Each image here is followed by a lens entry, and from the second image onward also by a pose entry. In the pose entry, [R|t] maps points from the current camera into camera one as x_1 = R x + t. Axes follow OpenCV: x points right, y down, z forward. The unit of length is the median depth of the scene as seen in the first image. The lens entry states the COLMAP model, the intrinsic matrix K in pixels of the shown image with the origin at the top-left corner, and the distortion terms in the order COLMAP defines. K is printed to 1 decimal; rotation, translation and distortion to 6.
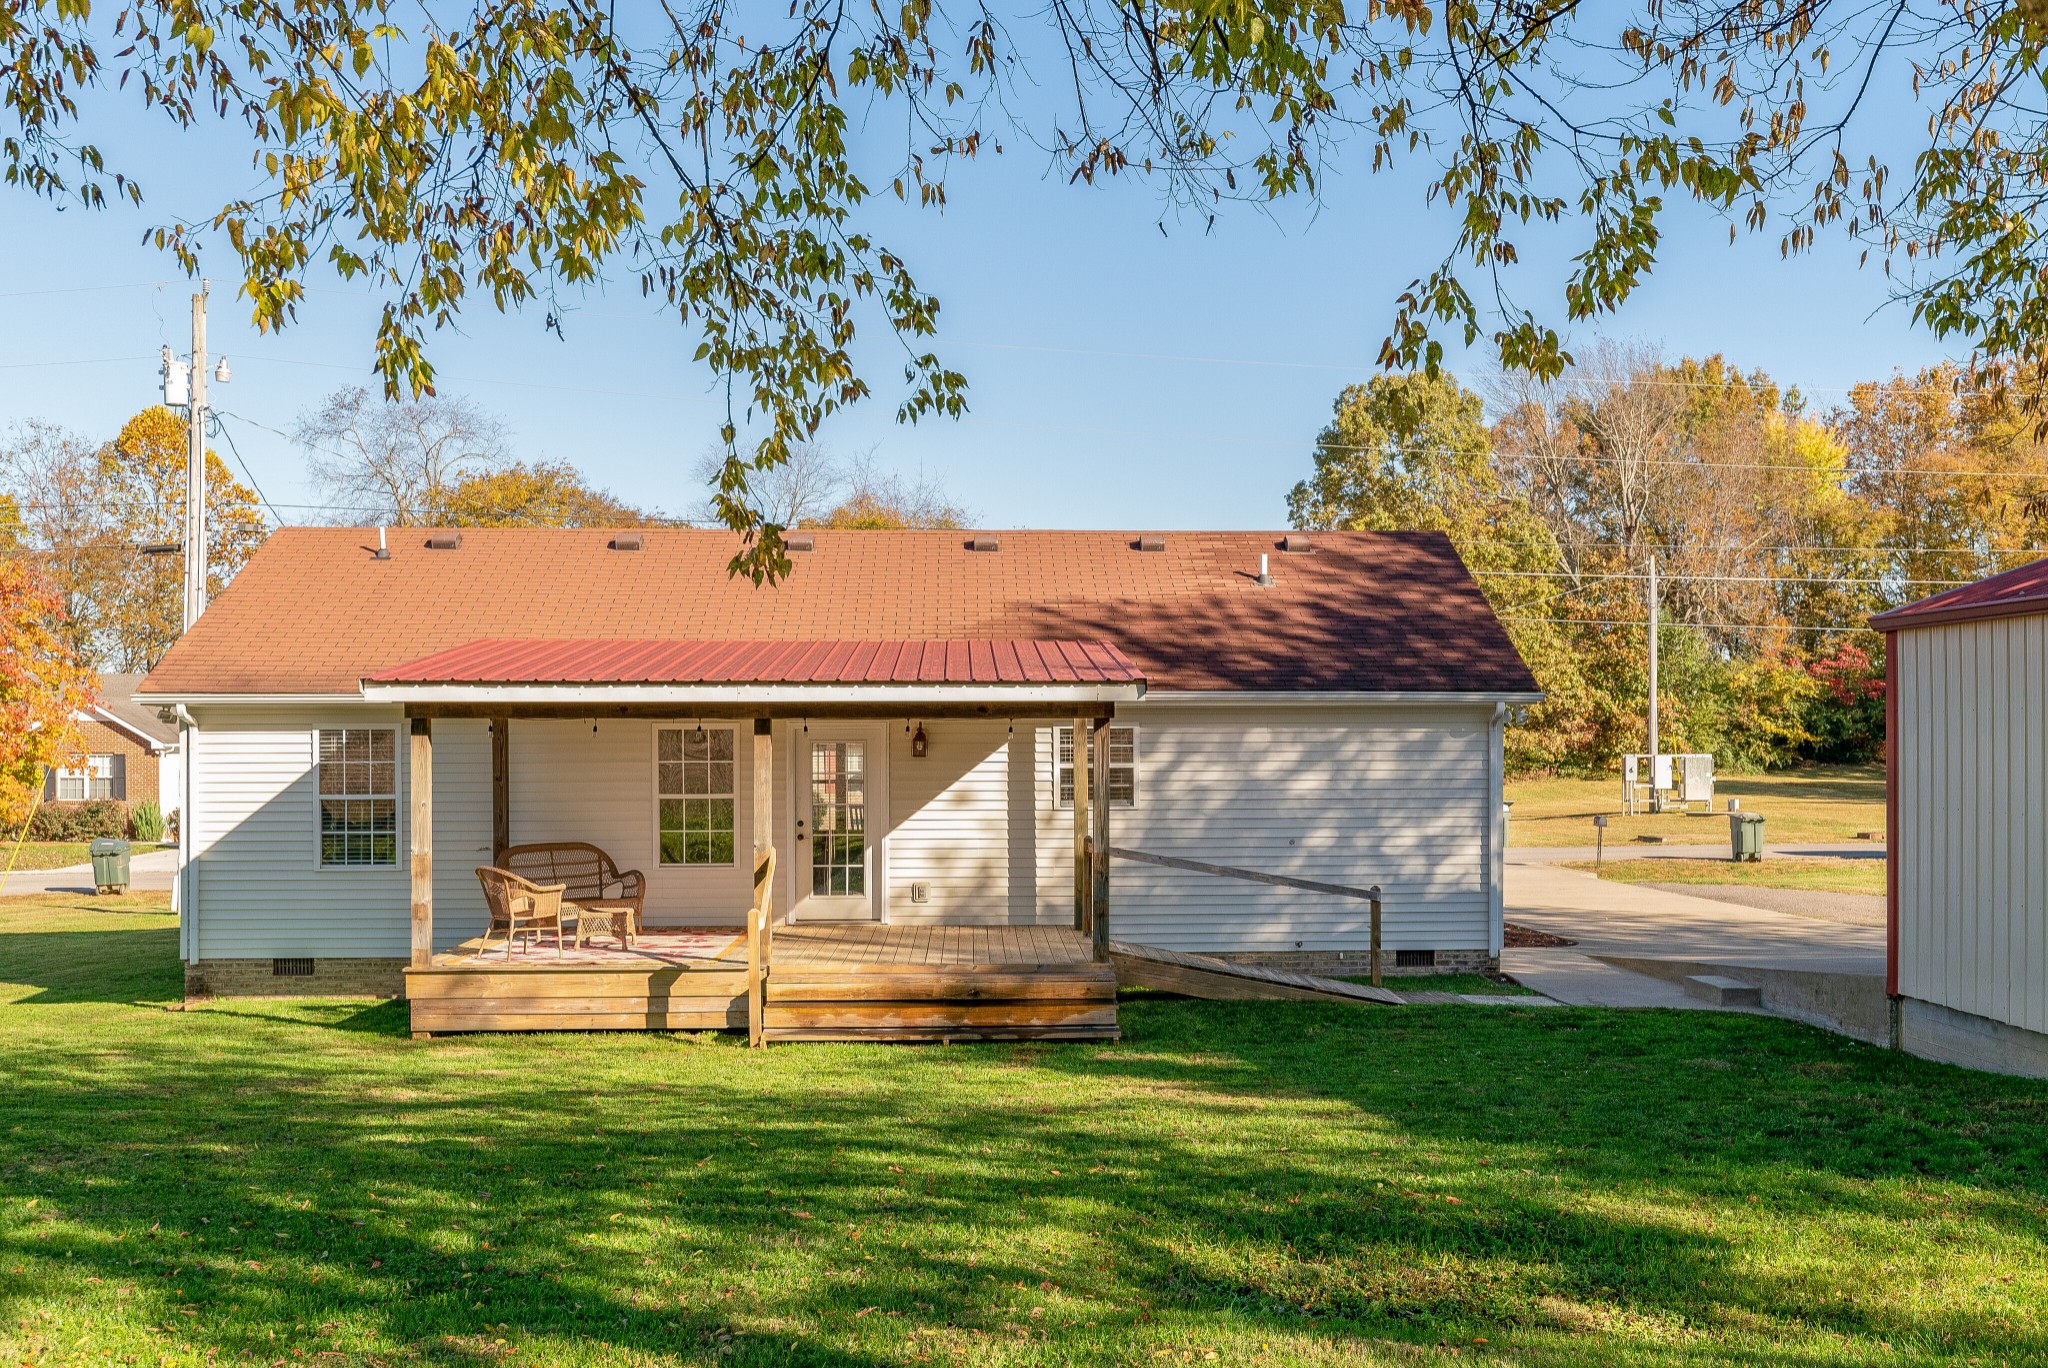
lens RADIAL K [[2046.7, 0, 1024.0], [0, 2046.7, 684.0], [0, 0, 1]] dist [-0.003065, -0.001429]
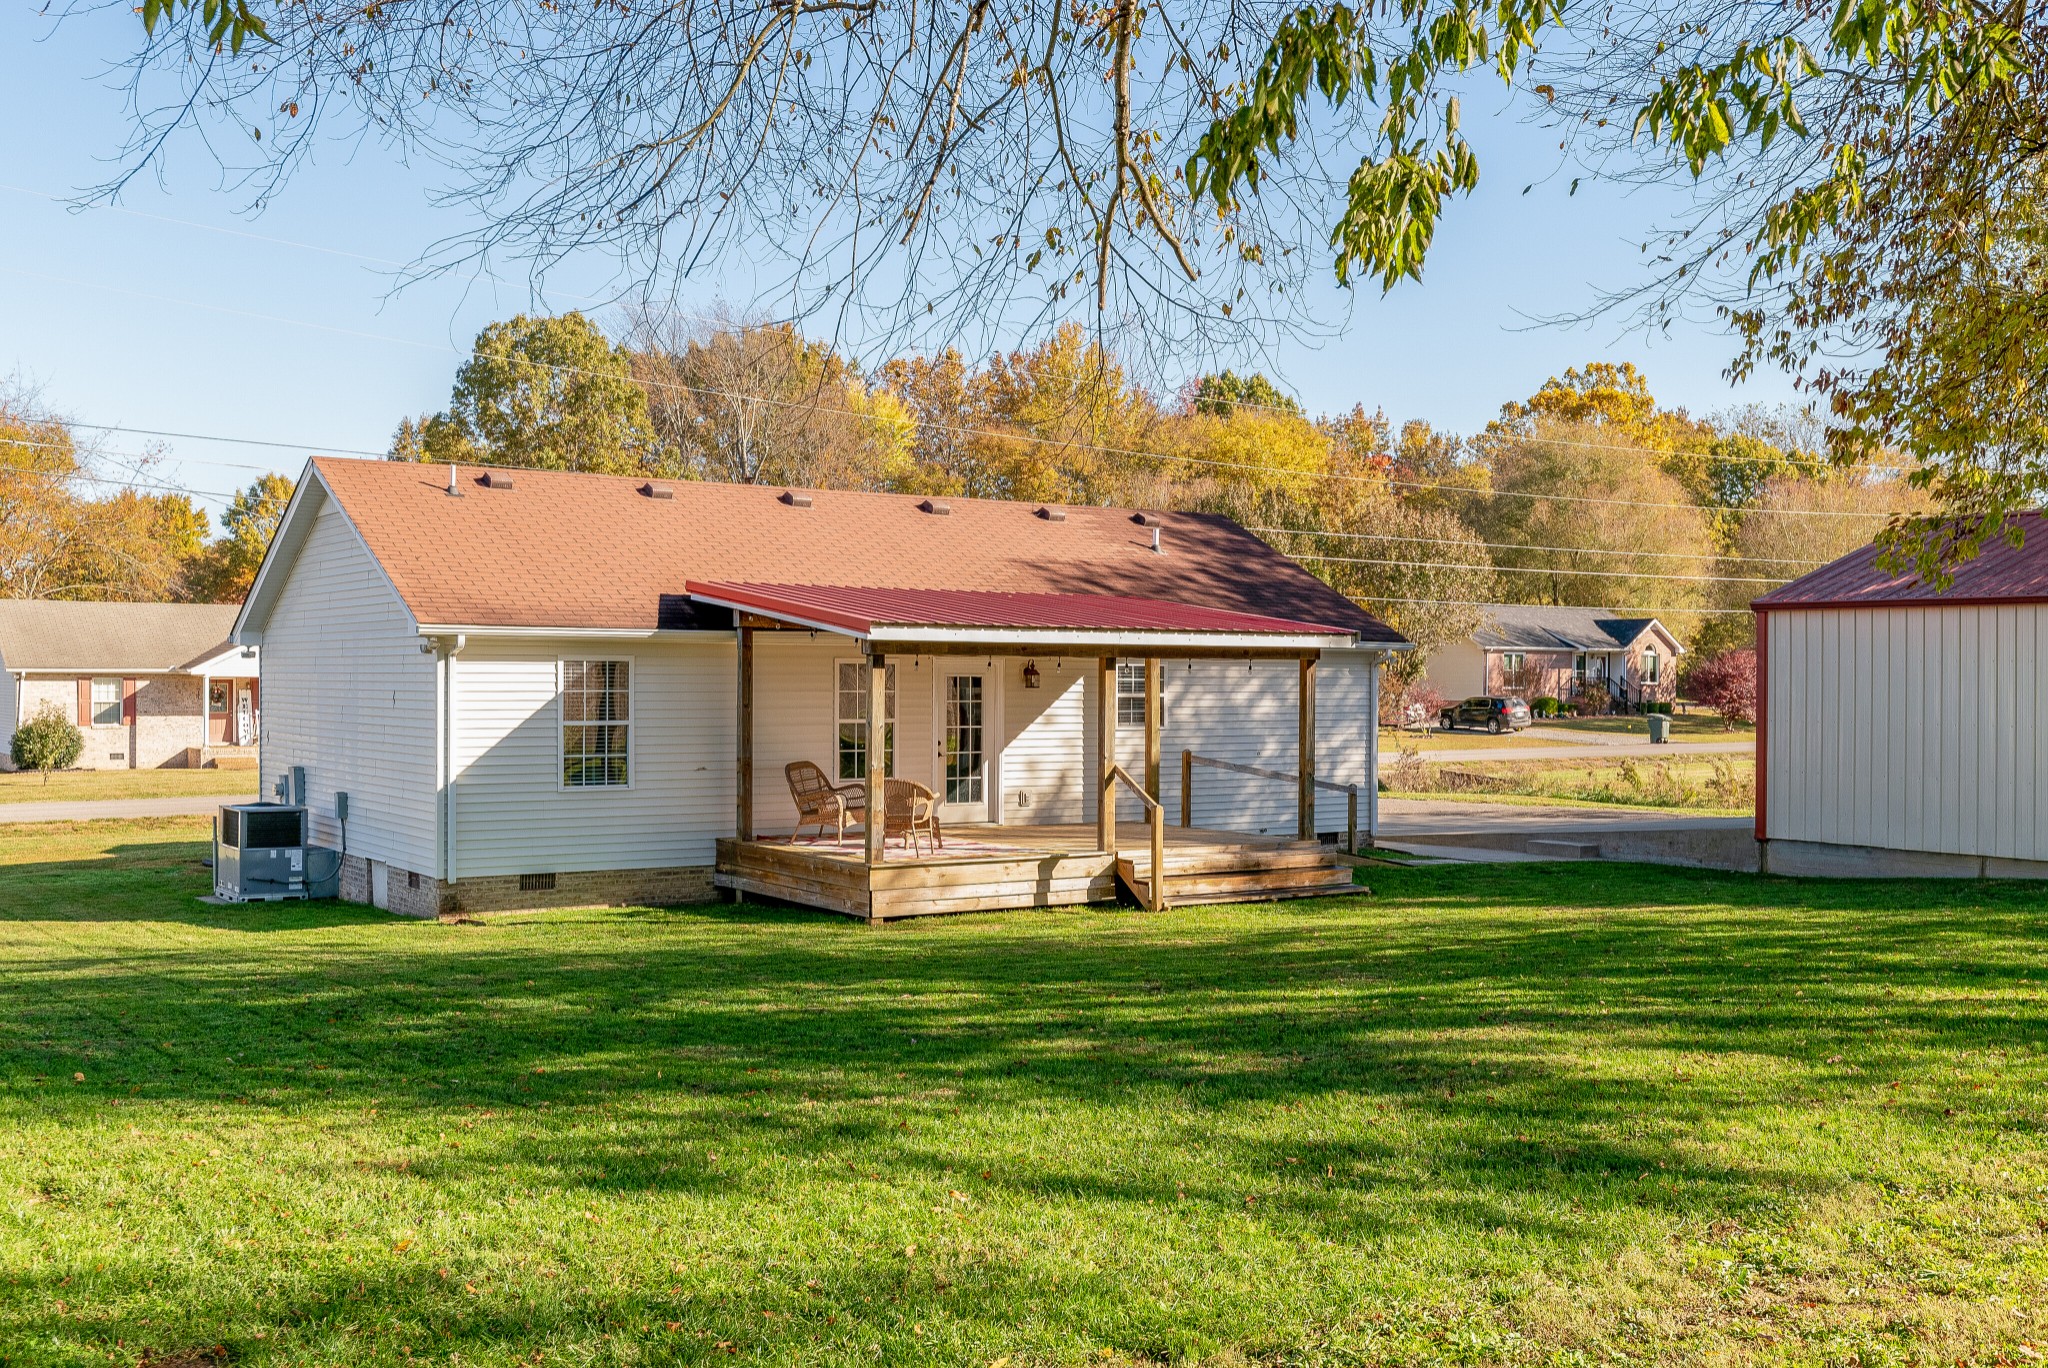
lens RADIAL K [[2046.7, 0, 1024.0], [0, 2046.7, 684.0], [0, 0, 1]] dist [-0.003065, -0.001429]
pose [[0.849043, 0.004466, 0.528305, -0.701189], [-0.022275, 0.999378, 0.027350, -0.000120], [-0.527854, -0.034990, 0.848614, -0.038933]]
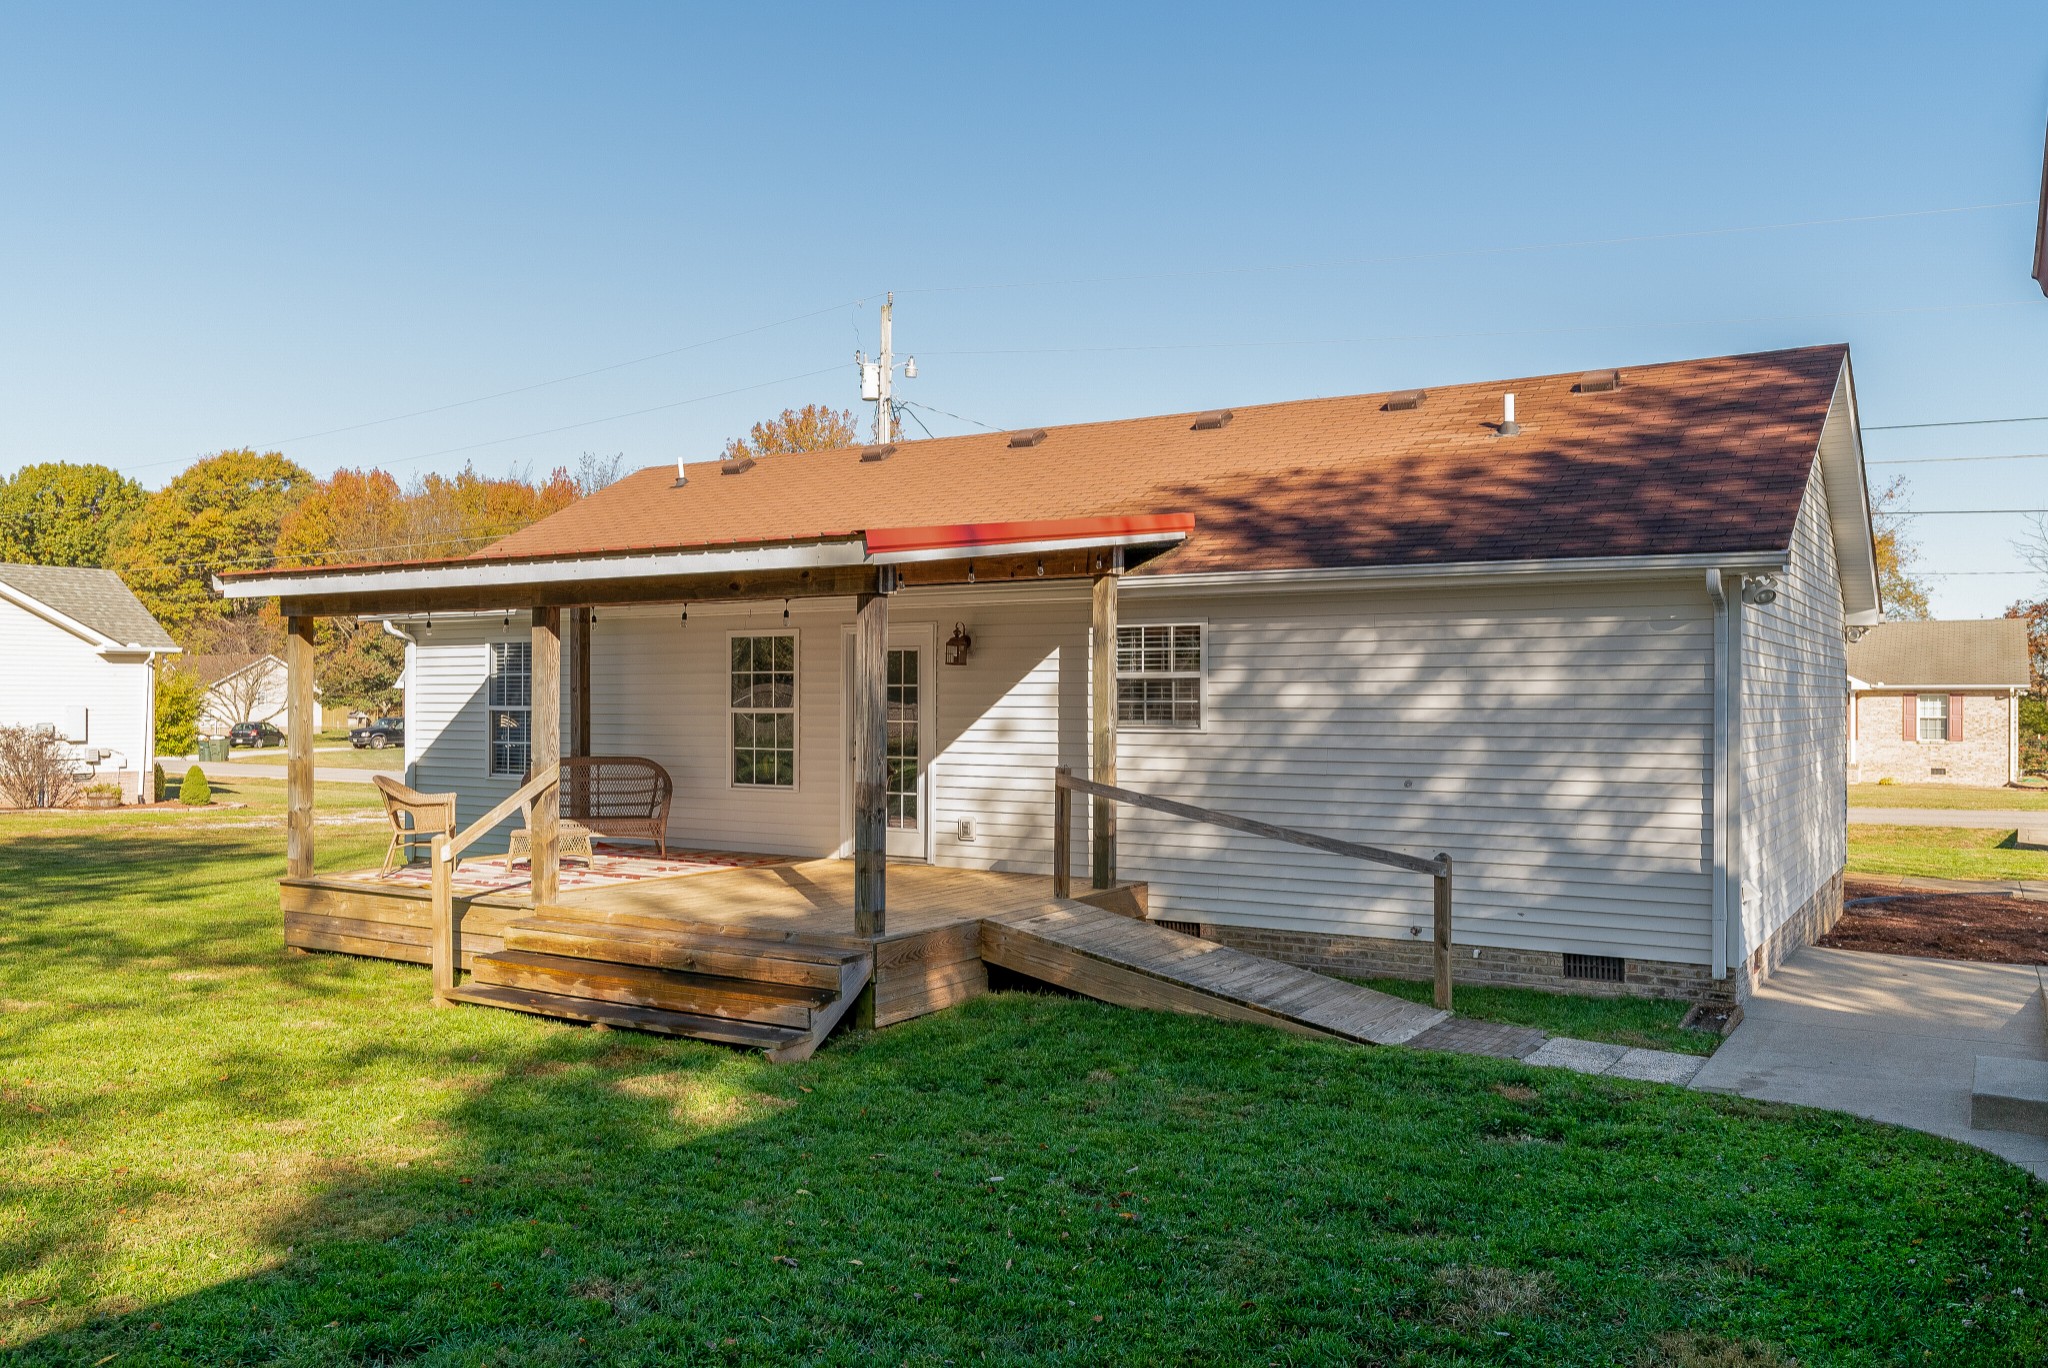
lens RADIAL K [[1578.2, 0, 1024.0], [0, 1578.2, 684.0], [0, 0, 1]] dist [-0.005408, 0.003271]
pose [[0.825273, -0.001072, -0.564732, 0.330064], [0.010857, 0.999843, 0.013969, 0.034578], [0.564629, -0.017660, 0.825156, 0.488291]]
